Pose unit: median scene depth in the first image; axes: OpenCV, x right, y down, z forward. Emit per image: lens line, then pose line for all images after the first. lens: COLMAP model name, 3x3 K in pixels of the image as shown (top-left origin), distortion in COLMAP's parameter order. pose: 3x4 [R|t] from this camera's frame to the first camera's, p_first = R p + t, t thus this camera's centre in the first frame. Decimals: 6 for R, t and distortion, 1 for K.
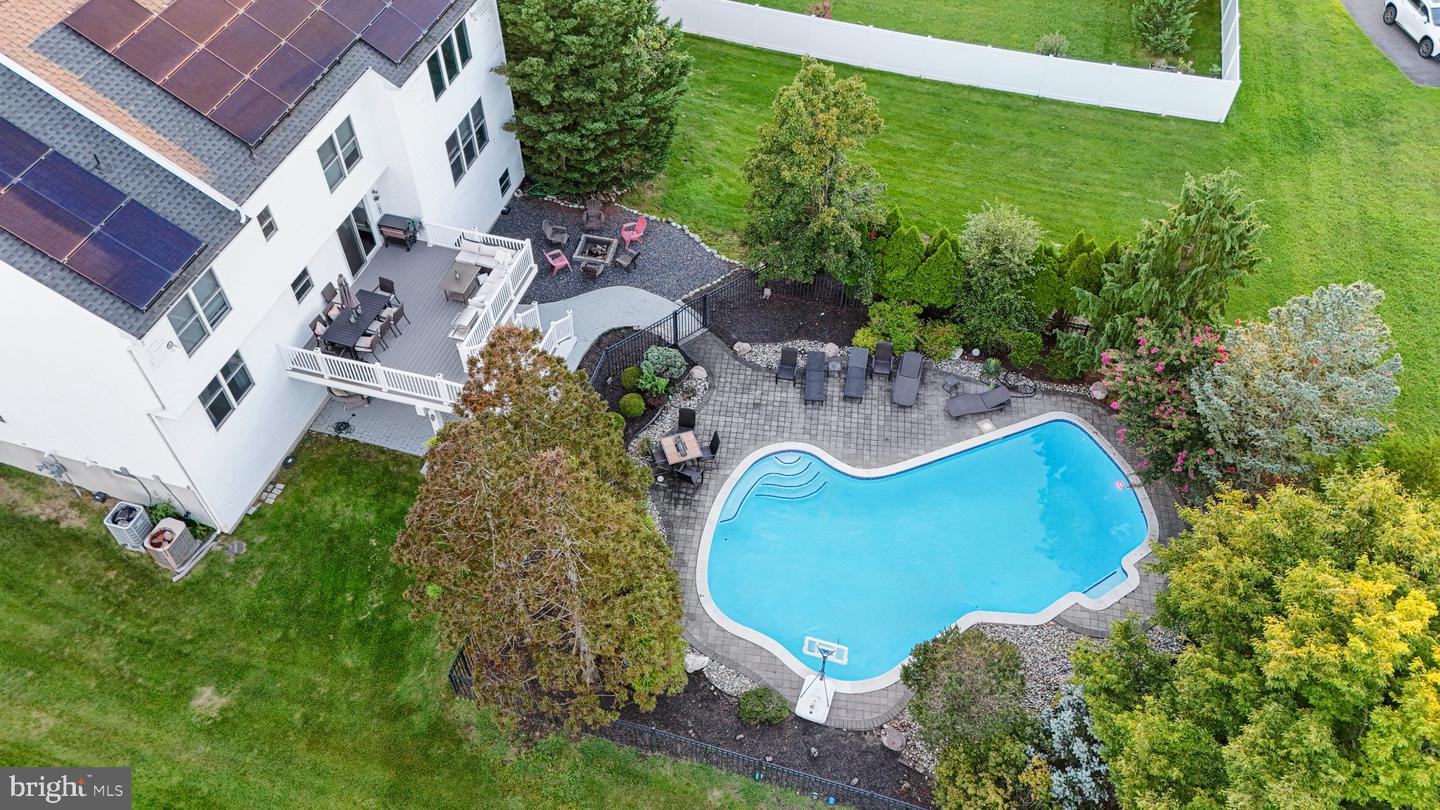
lens RADIAL K [[1041.9, 0, 715.6], [0, 1041.9, 404.6], [0, 0, 1]] dist [0.026934, -0.004395]
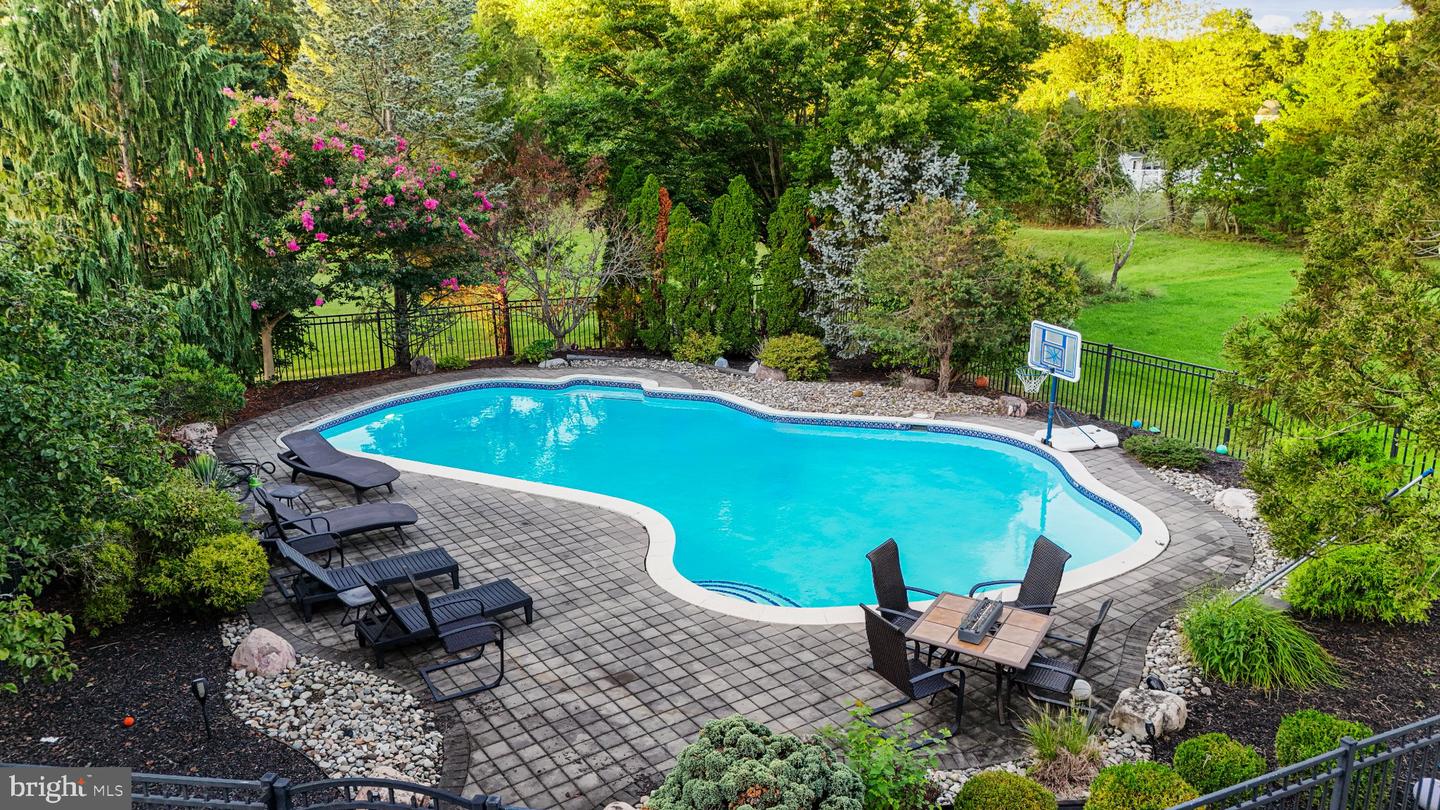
lens RADIAL K [[1041.9, 0, 715.6], [0, 1041.9, 404.6], [0, 0, 1]] dist [0.026934, -0.004395]
pose [[-0.649893, -0.209761, 0.730506, -0.178462], [0.577395, 0.488747, 0.654019, -0.216123], [-0.494220, 0.846833, -0.196518, 0.986634]]
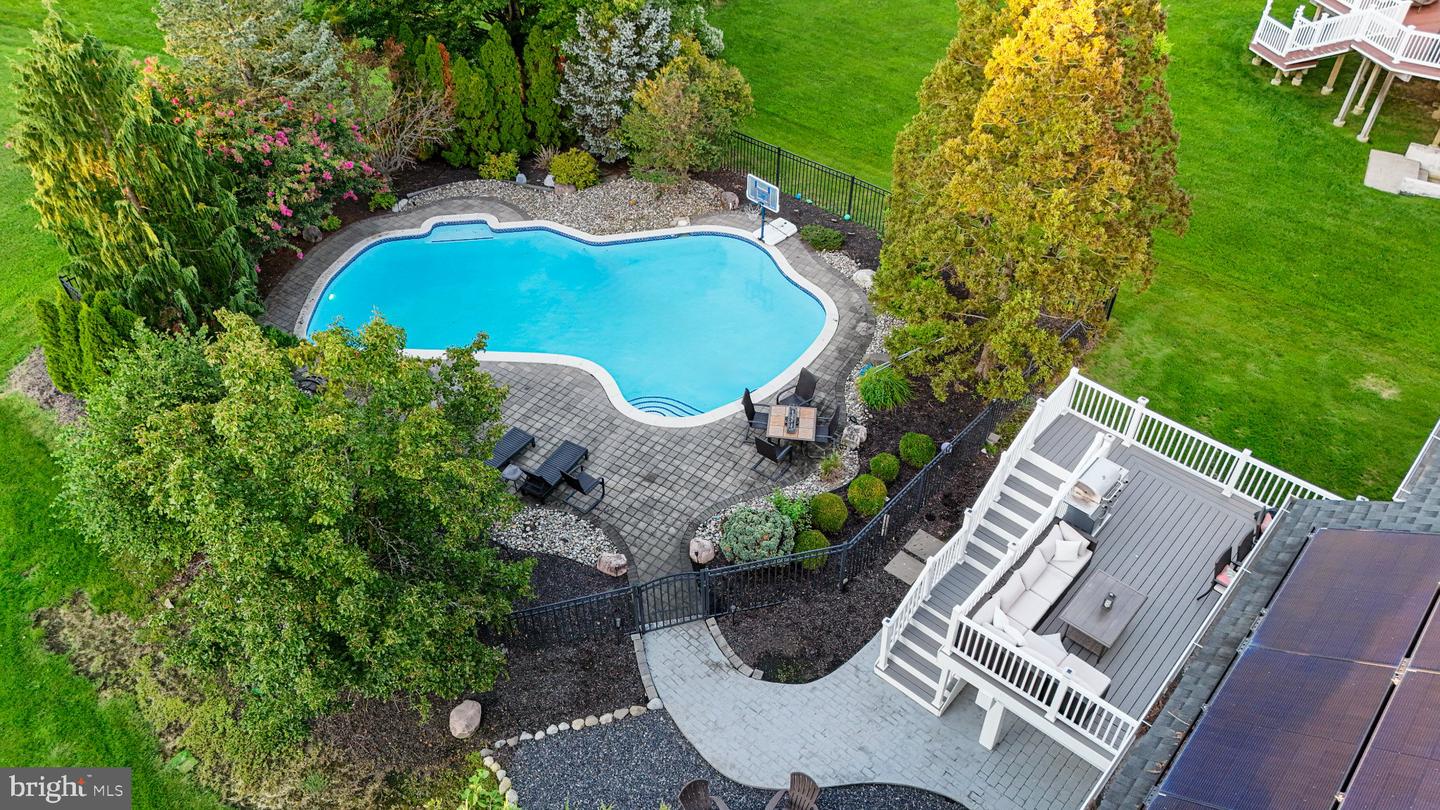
lens RADIAL K [[1041.9, 0, 715.6], [0, 1041.9, 404.6], [0, 0, 1]] dist [0.026934, -0.004395]
pose [[-0.904189, -0.300548, 0.303503, -0.192465], [0.317885, 0.001105, 0.948129, -0.635388], [-0.285293, 0.953766, 0.094541, 0.884111]]
